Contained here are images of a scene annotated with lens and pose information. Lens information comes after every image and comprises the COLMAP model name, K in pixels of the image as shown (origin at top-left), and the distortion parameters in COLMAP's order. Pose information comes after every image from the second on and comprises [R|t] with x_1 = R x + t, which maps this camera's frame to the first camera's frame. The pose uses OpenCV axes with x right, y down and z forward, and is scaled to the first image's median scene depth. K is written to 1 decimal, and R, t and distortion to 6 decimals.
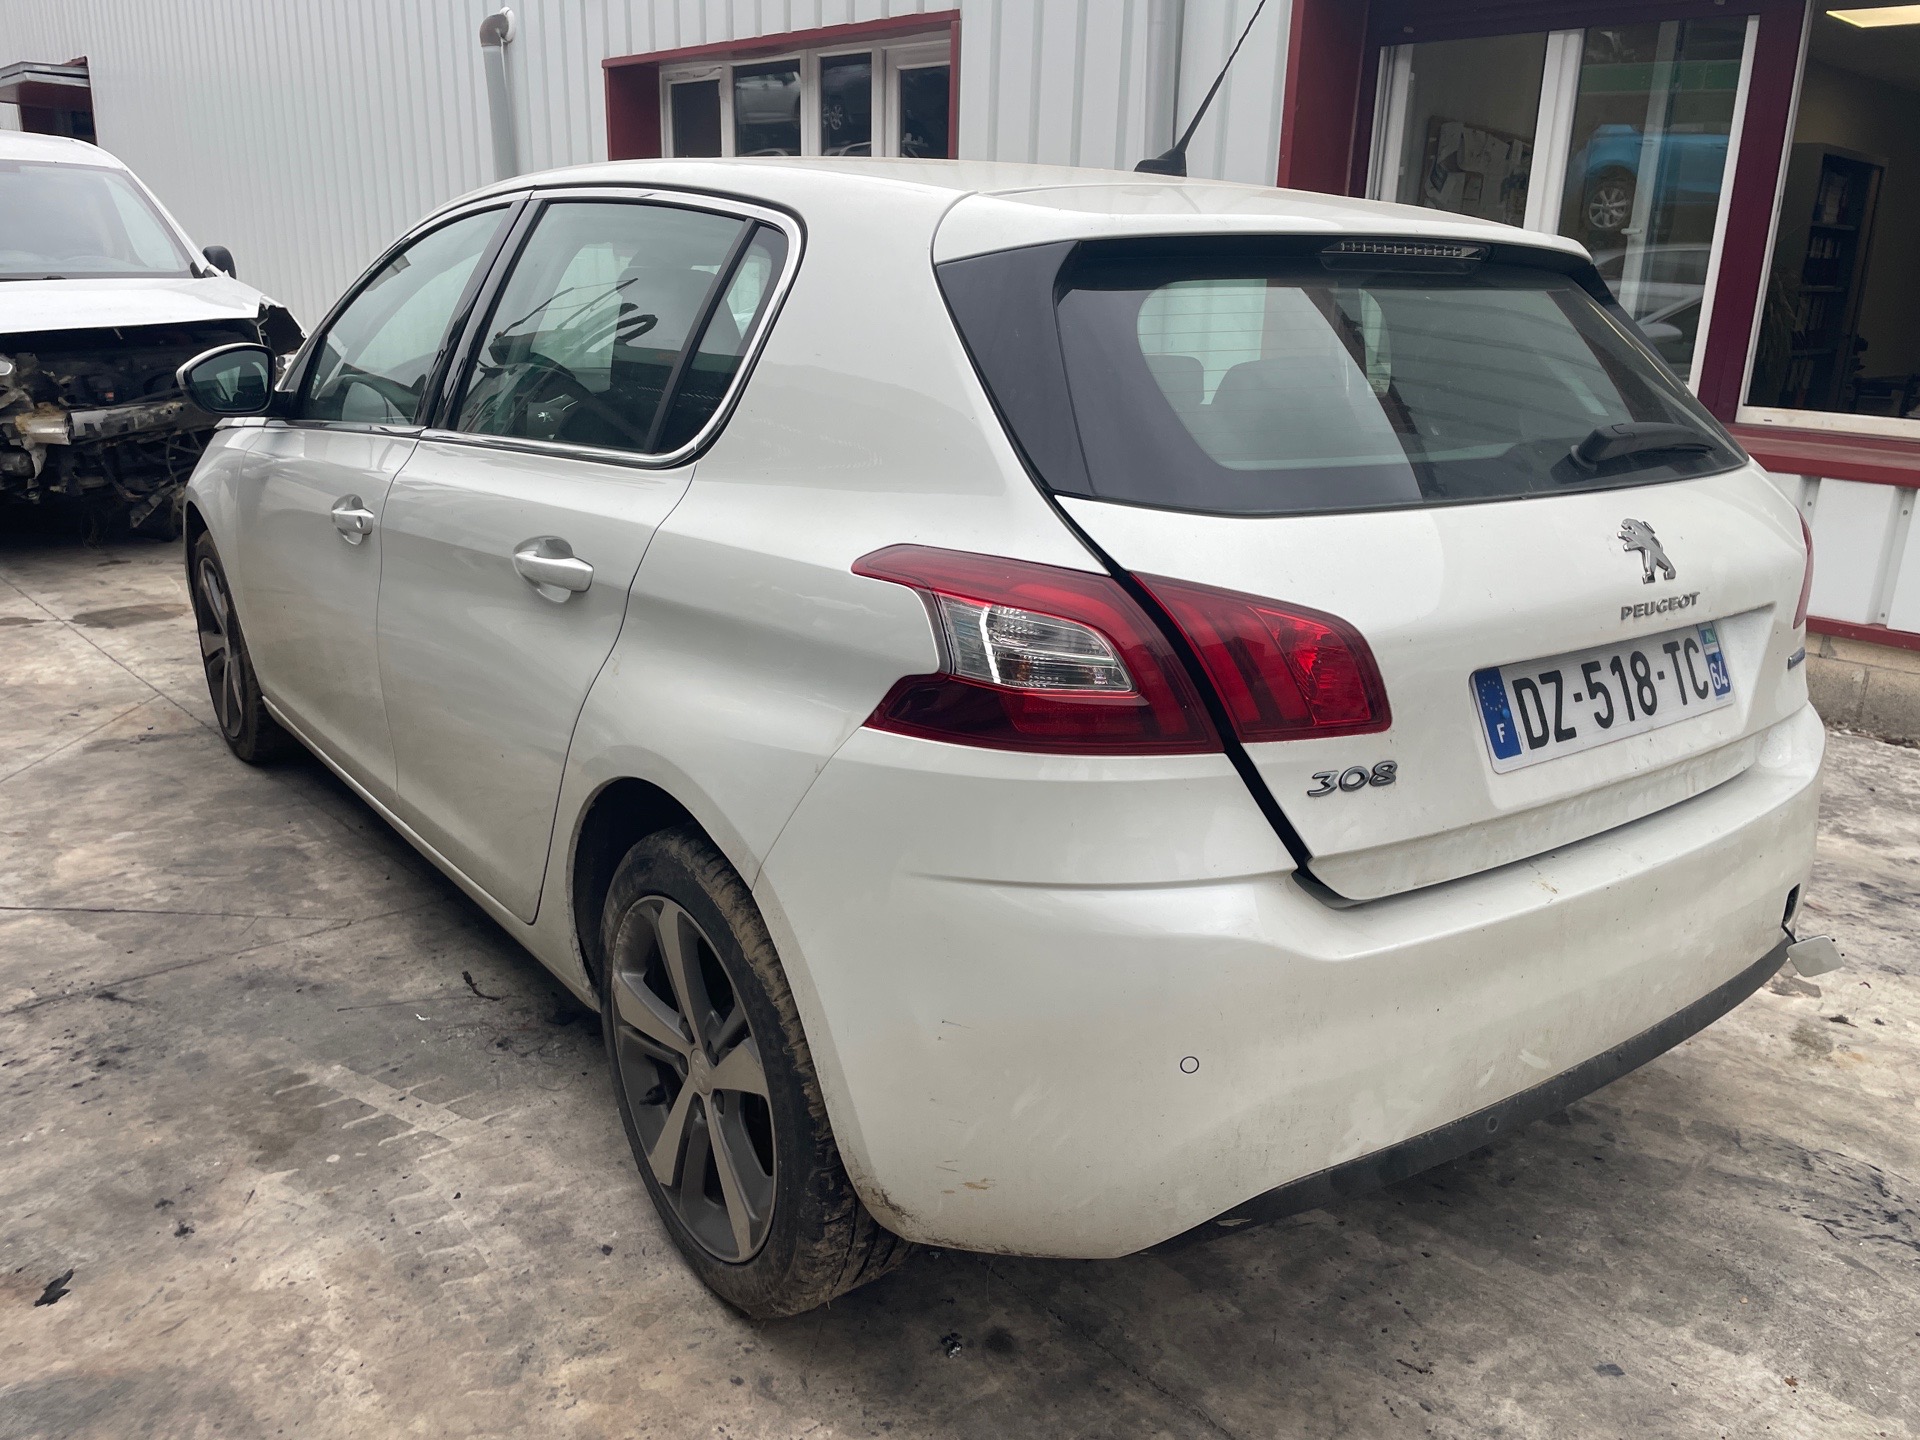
lens RADIAL K [[1454.6, 0, 951.5], [0, 1454.6, 717.8], [0, 0, 1]] dist [0.074339, -0.098601]
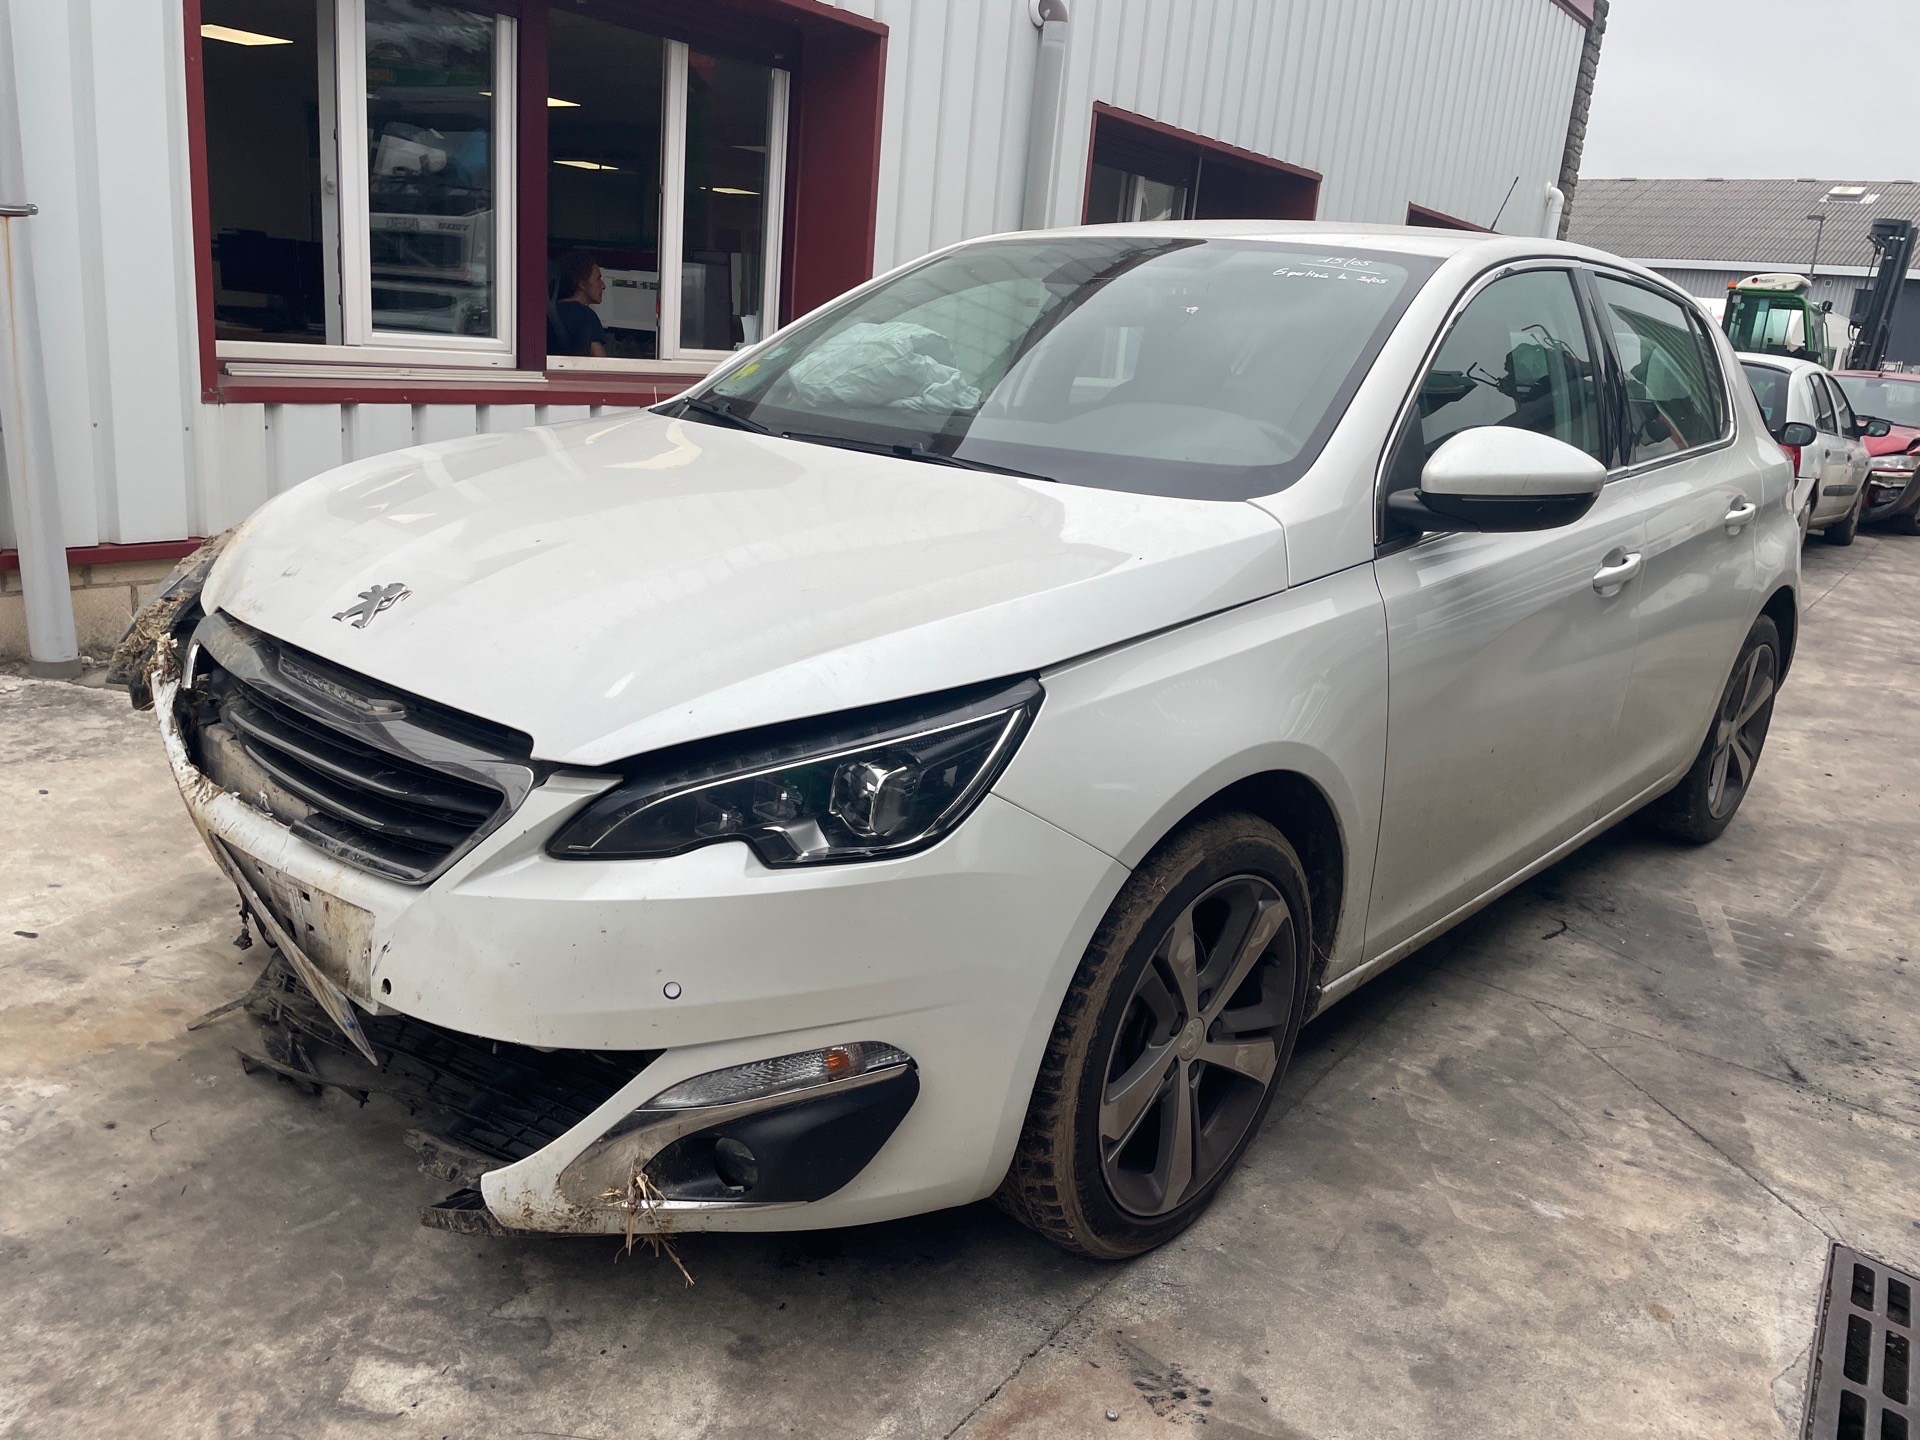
lens RADIAL K [[1454.6, 0, 944.1], [0, 1454.6, 704.4], [0, 0, 1]] dist [0.074339, -0.098601]
pose [[-0.189128, -0.282160, 0.940540, -1.832289], [0.216078, 0.922391, 0.320165, -0.670399], [-0.957884, 0.263782, -0.113481, 2.204886]]
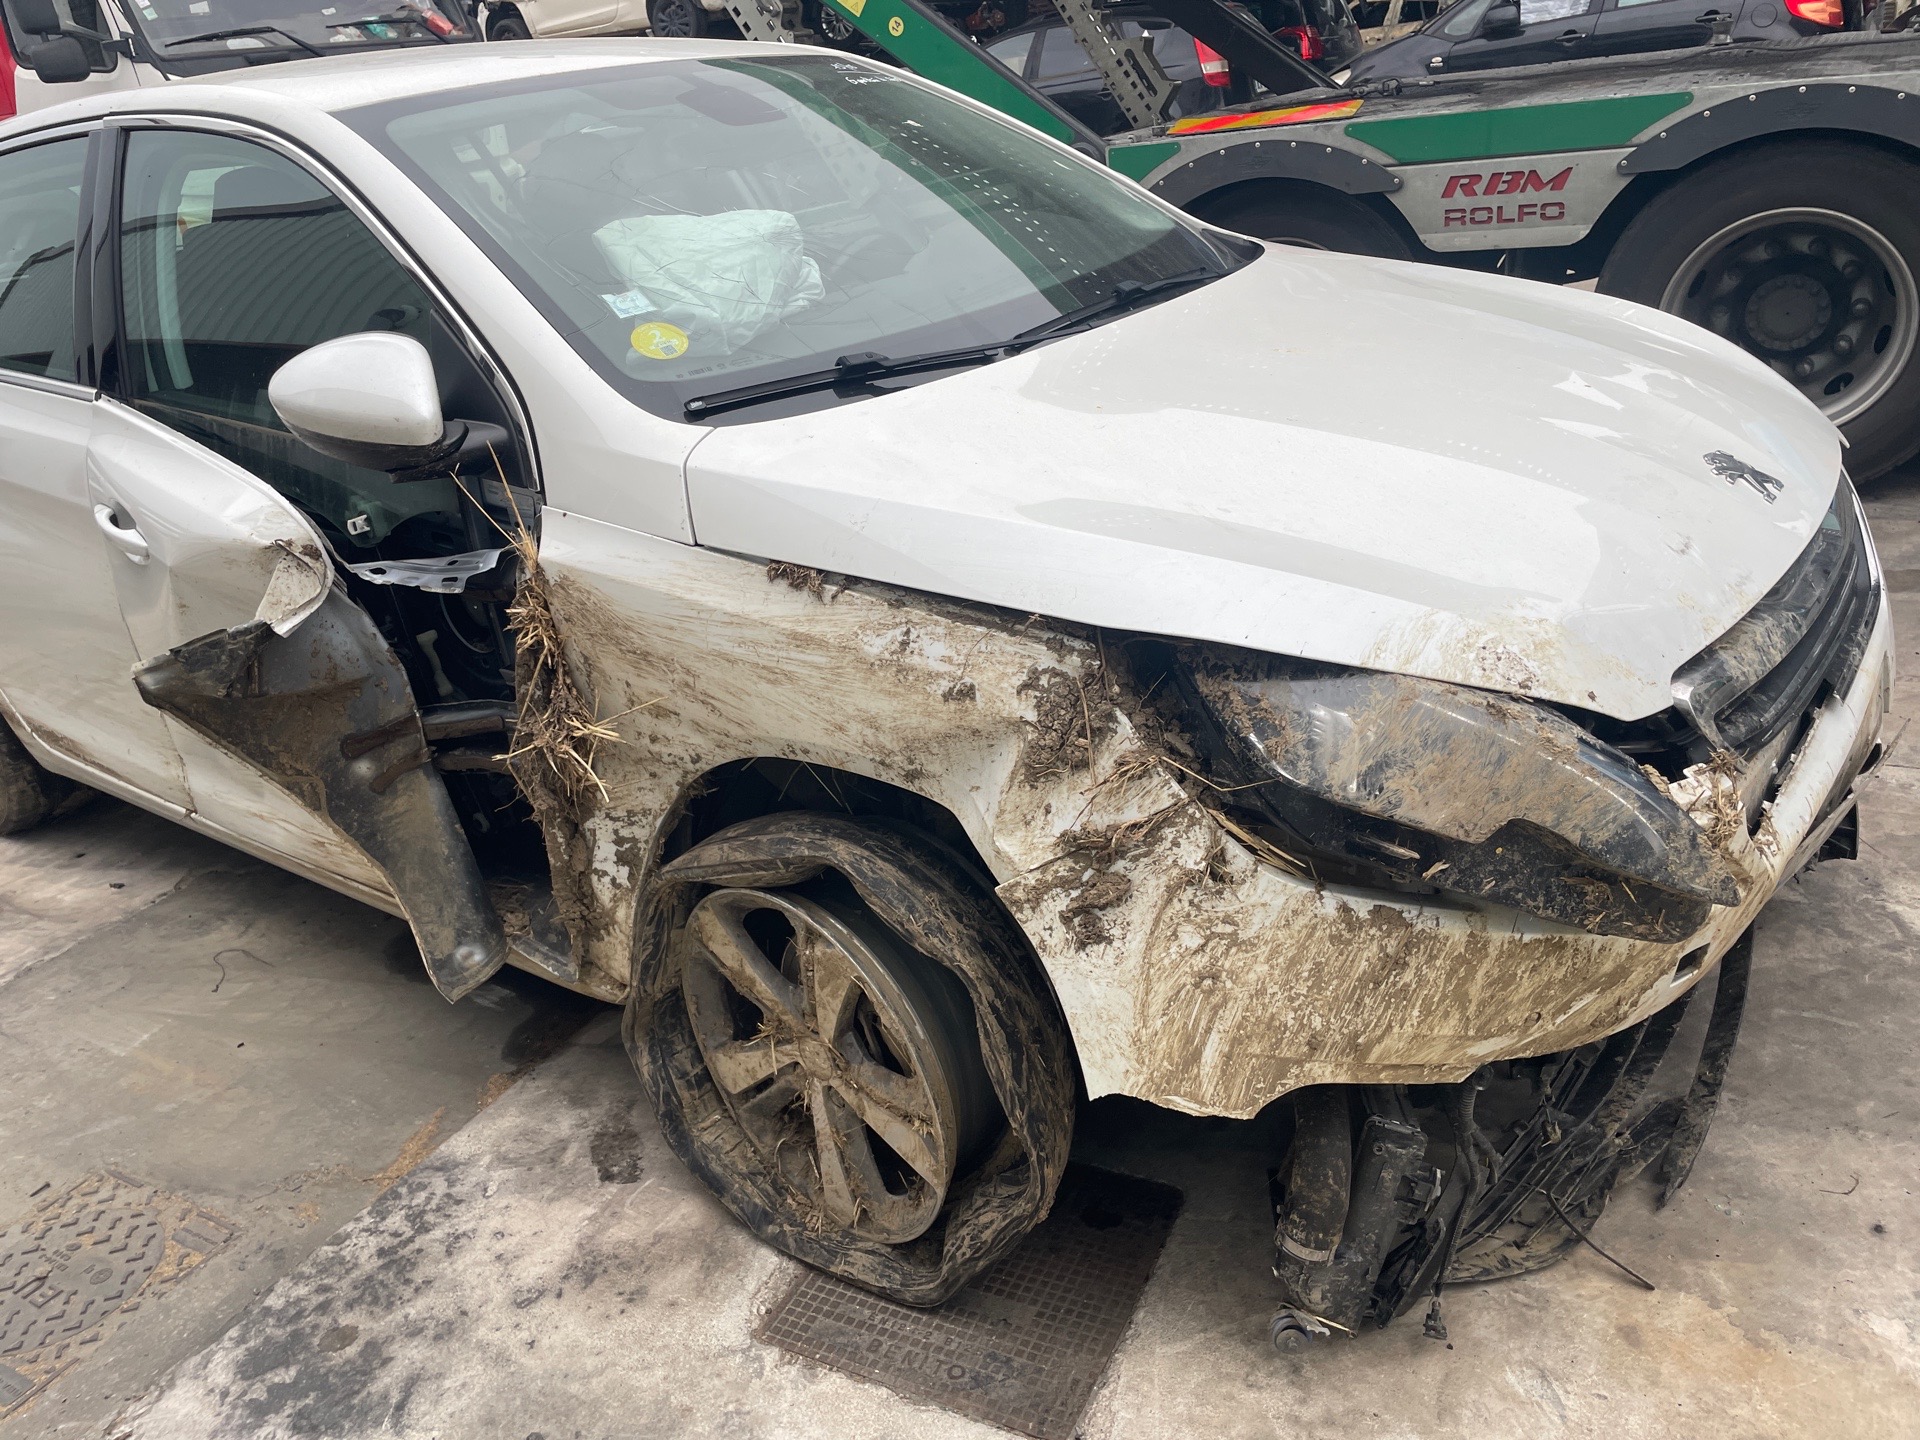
lens RADIAL K [[1454.6, 0, 951.5], [0, 1454.6, 701.1], [0, 0, 1]] dist [0.074339, -0.098601]
pose [[-0.953332, 0.196928, -0.228863, -0.373653], [0.006310, 0.770843, 0.636994, -0.922403], [0.301860, 0.605823, -0.736111, 2.915021]]
